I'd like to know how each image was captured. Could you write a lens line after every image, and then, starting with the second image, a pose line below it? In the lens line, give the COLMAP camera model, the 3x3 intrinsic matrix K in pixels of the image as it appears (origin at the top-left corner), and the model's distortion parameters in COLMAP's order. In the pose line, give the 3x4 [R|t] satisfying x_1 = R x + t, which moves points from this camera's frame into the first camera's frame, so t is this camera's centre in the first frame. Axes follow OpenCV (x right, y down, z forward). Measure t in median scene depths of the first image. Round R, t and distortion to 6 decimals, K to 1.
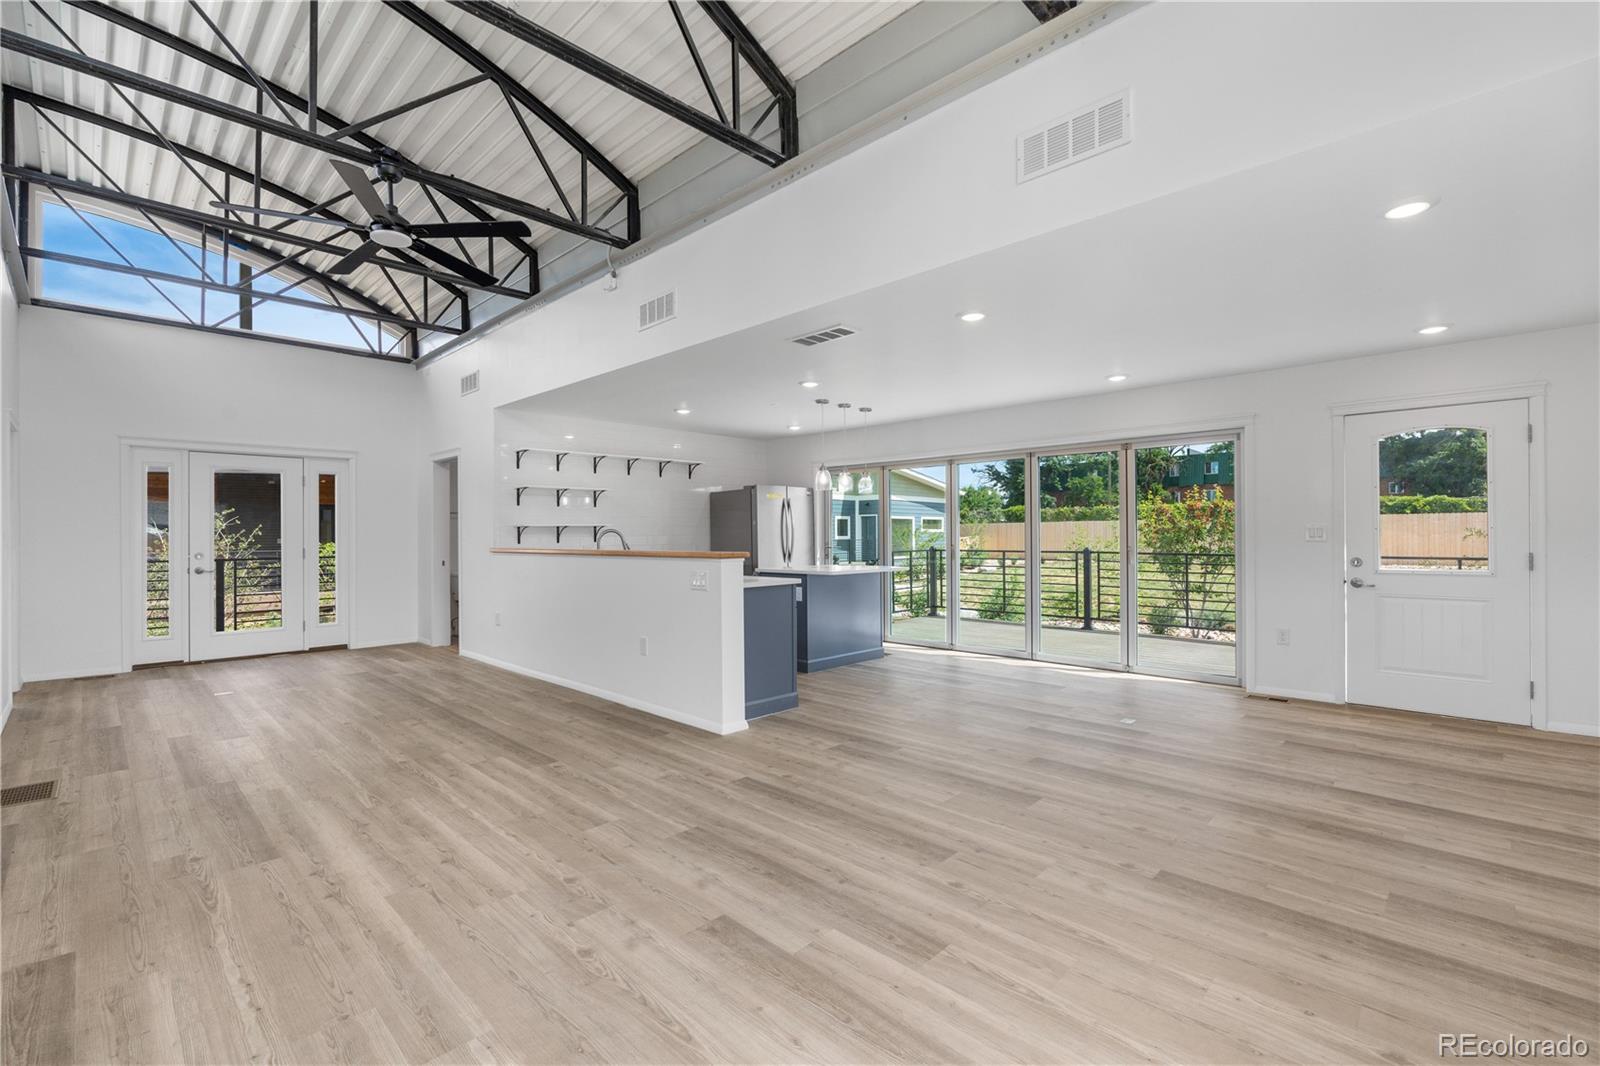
lens RADIAL K [[706.6, 0, 799.1], [0, 706.6, 531.3], [0, 0, 1]] dist [-0.004804, 0.000041]
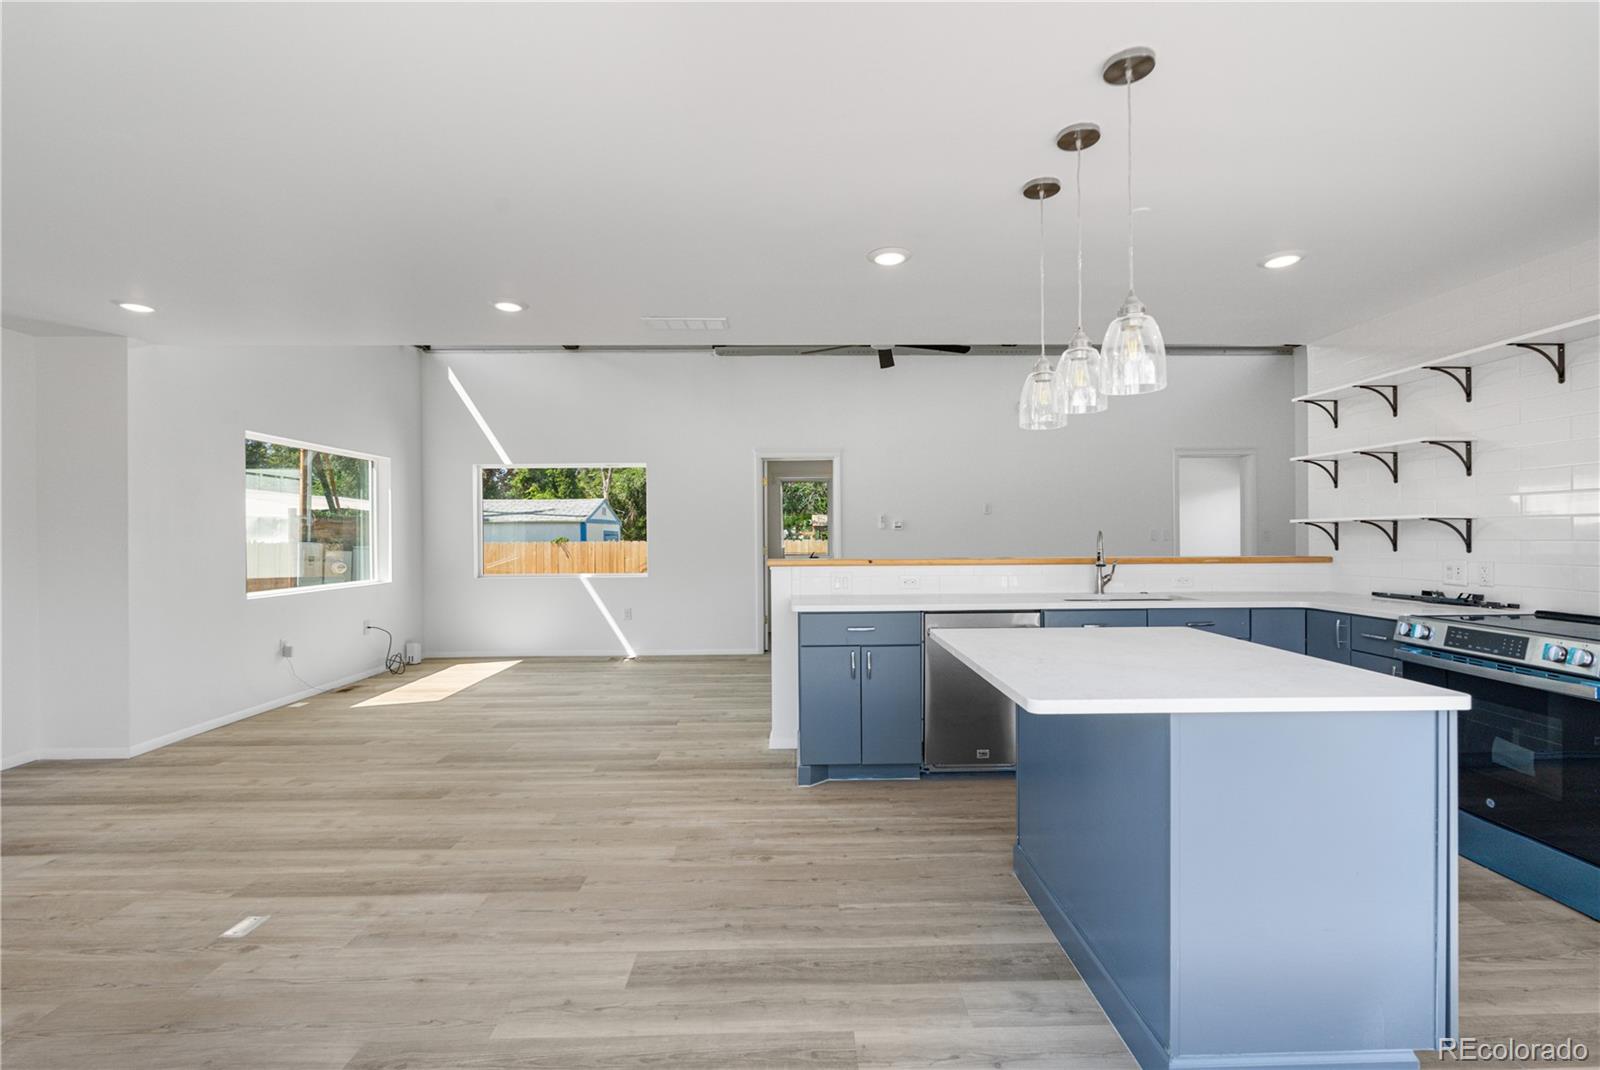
lens RADIAL K [[706.6, 0, 803.5], [0, 706.6, 535.3], [0, 0, 1]] dist [-0.004804, 0.000041]
pose [[-0.703414, 0.010573, -0.710702, 0.752180], [0.013517, 0.999908, 0.001497, -0.005531], [0.710652, -0.008553, -0.703491, 2.283983]]
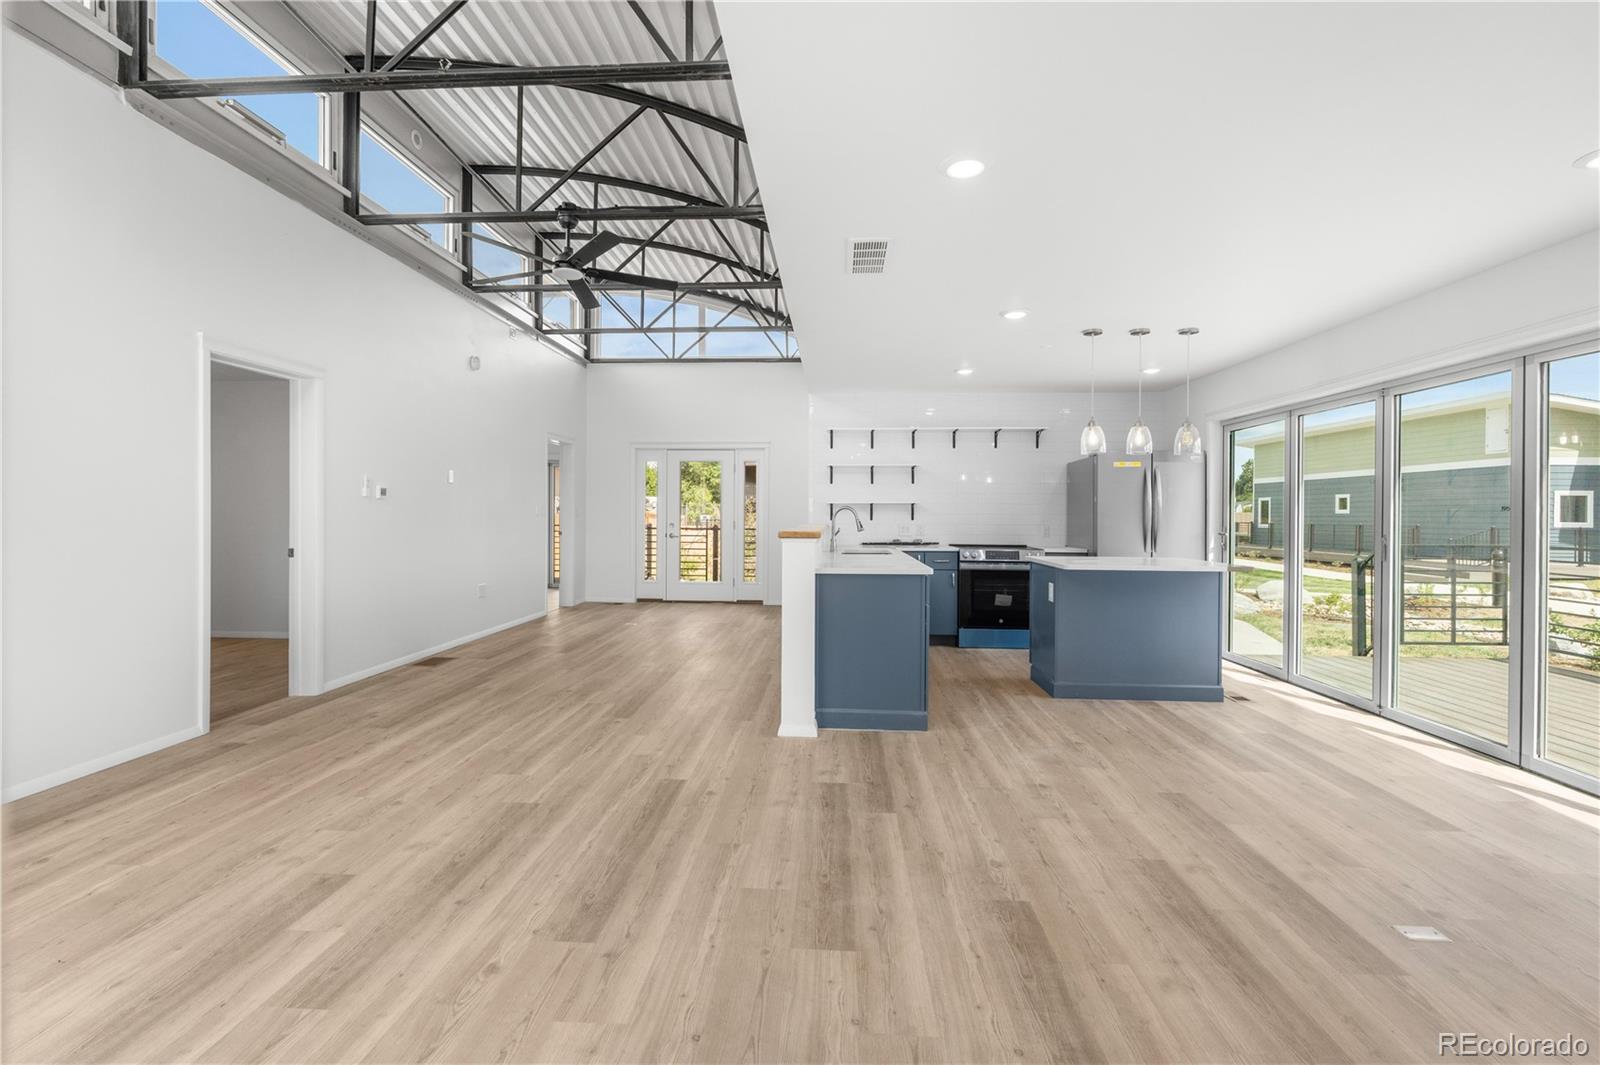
lens RADIAL K [[706.6, 0, 795.8], [0, 706.6, 519.0], [0, 0, 1]] dist [-0.004804, 0.000041]
pose [[0.652016, 0.015438, -0.758048, 0.756177], [-0.006687, 0.999871, 0.014611, 0.001014], [0.758176, -0.004458, 0.652035, 0.566963]]
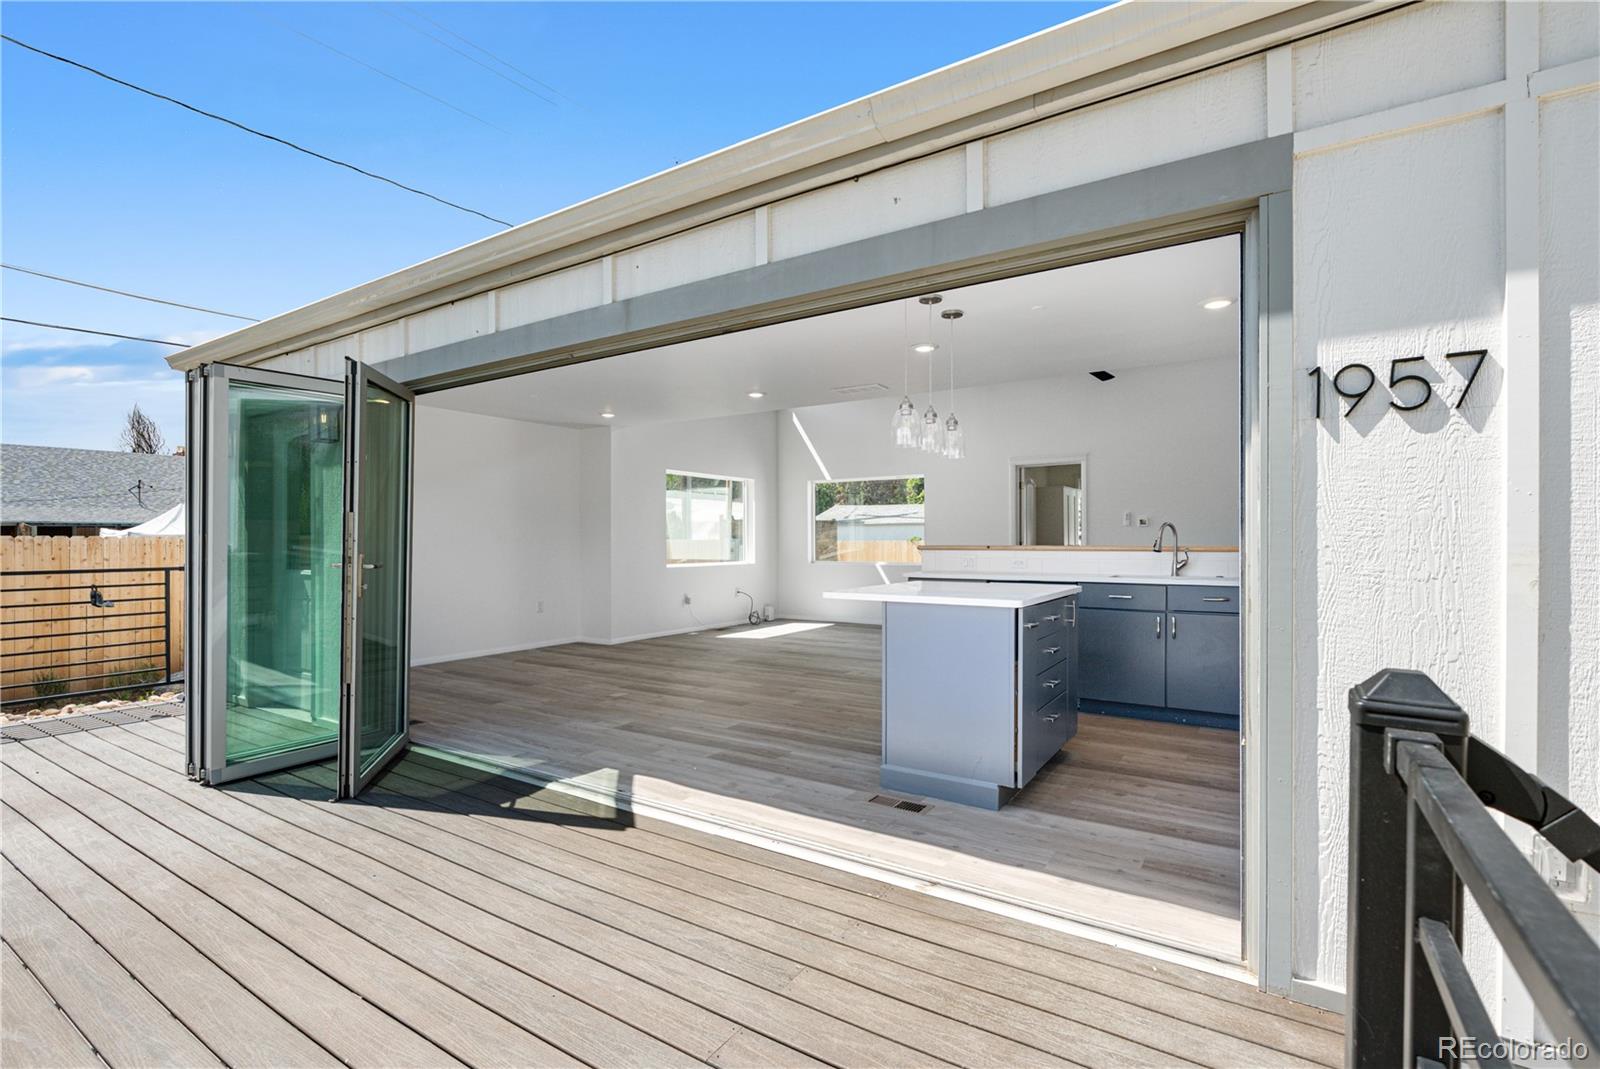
lens RADIAL K [[706.6, 0, 783.4], [0, 706.6, 543.6], [0, 0, 1]] dist [-0.004804, 0.000041]
pose [[-0.981539, 0.007859, -0.191100, 0.581032], [0.007420, 0.999968, 0.003014, 0.027731], [0.191117, 0.001540, -0.981566, 3.075803]]
